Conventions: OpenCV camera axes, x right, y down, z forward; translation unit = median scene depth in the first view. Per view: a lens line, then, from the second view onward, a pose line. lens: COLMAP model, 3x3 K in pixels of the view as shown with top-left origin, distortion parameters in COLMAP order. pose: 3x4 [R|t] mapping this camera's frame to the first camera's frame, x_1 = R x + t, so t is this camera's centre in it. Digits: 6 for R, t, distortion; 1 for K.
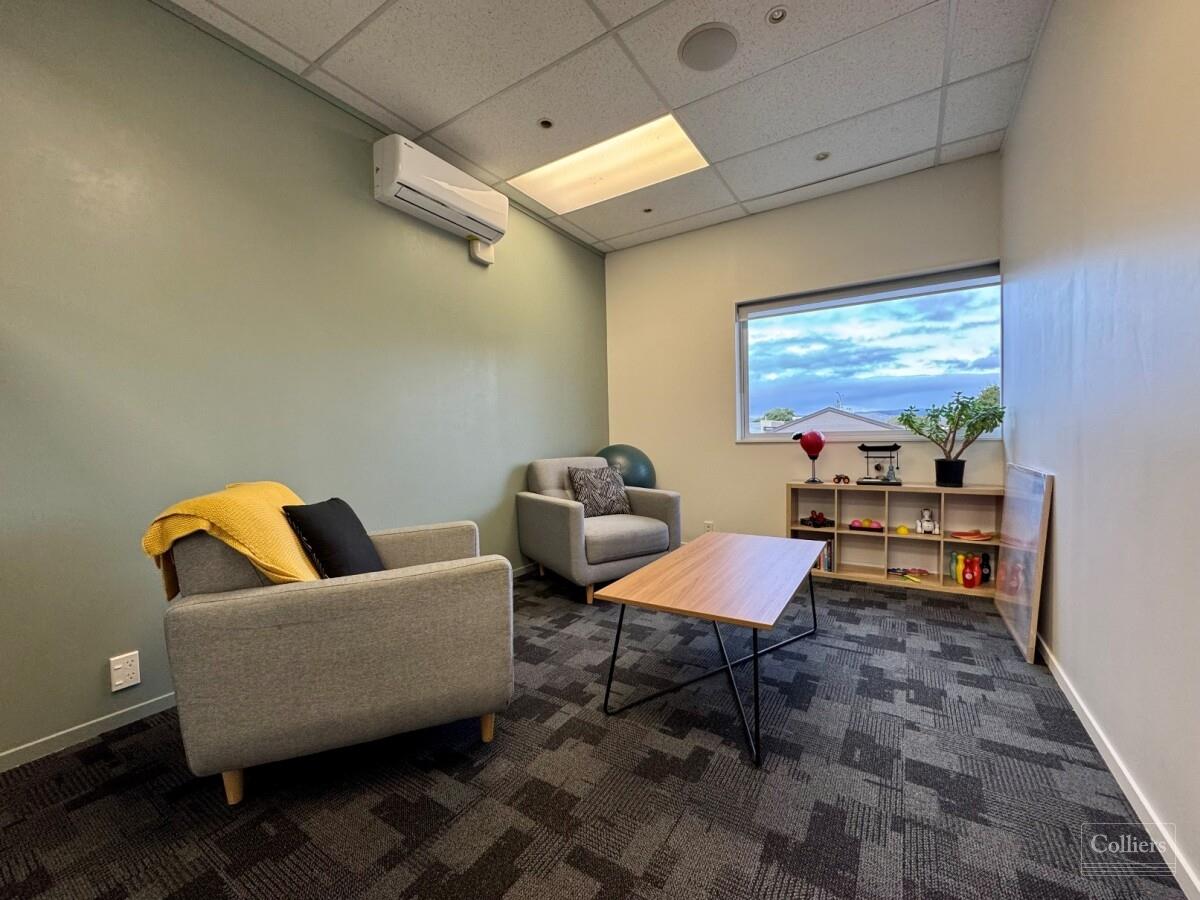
lens RADIAL K [[480.9, 0, 597.6], [0, 480.9, 448.3], [0, 0, 1]] dist [-0.002381, 0.000220]
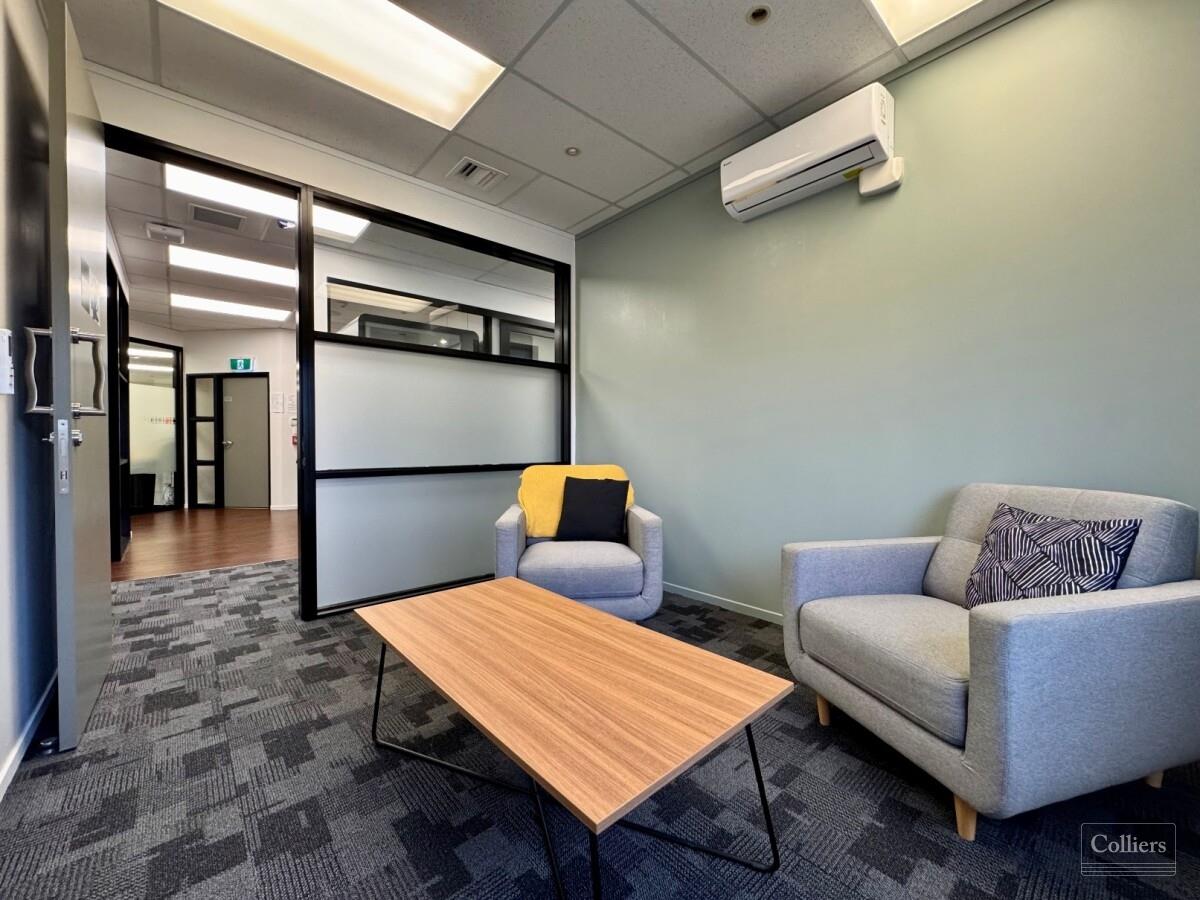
lens RADIAL K [[480.9, 0, 595.8], [0, 480.9, 451.2], [0, 0, 1]] dist [-0.002381, 0.000220]
pose [[-0.275683, 0.036460, -0.960557, 1.219139], [-0.020705, 0.998823, 0.043855, -0.069101], [0.961026, 0.031978, -0.274604, 1.749598]]
